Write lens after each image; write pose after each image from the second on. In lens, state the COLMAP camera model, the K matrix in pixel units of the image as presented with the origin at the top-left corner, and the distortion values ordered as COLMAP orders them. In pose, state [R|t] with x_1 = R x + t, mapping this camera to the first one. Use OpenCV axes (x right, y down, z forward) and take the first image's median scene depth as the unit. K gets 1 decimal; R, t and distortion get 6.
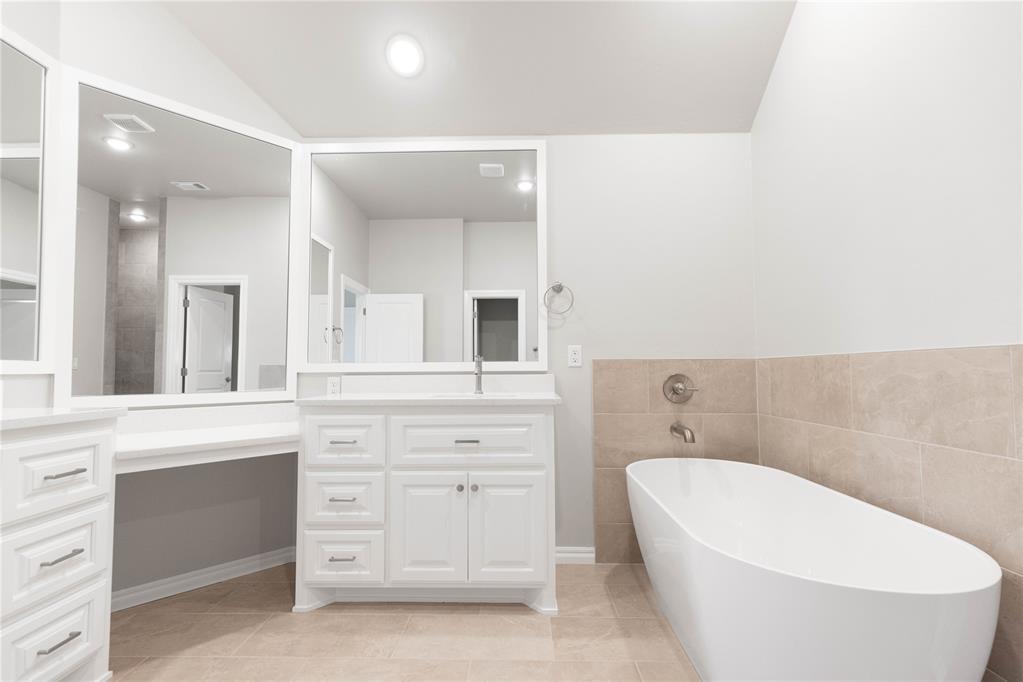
lens RADIAL K [[461.7, 0, 511.3], [0, 461.7, 346.3], [0, 0, 1]] dist [0.000978, -0.000289]
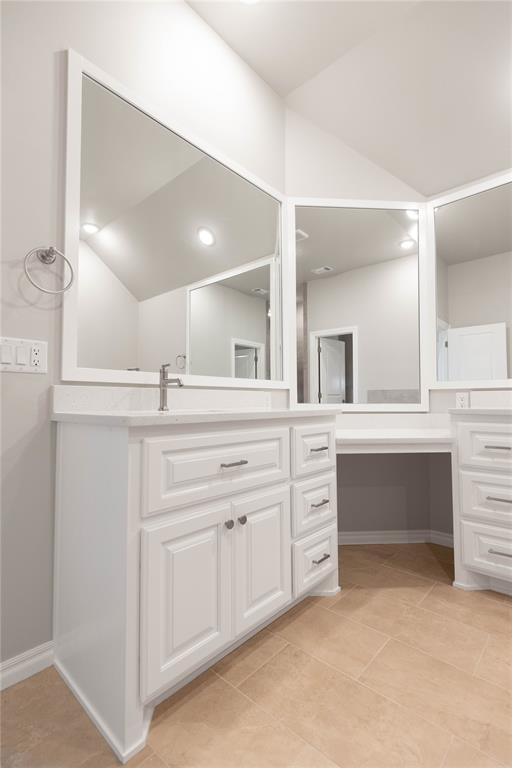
lens RADIAL K [[352.3, 0, 256.0], [0, 352.3, 384.0], [0, 0, 1]] dist [-0.000539, -0.000438]
pose [[0.757283, -0.027701, -0.652499, -0.249064], [0.030757, 0.999504, -0.006736, 0.043516], [0.652362, -0.014967, 0.757760, -0.013610]]
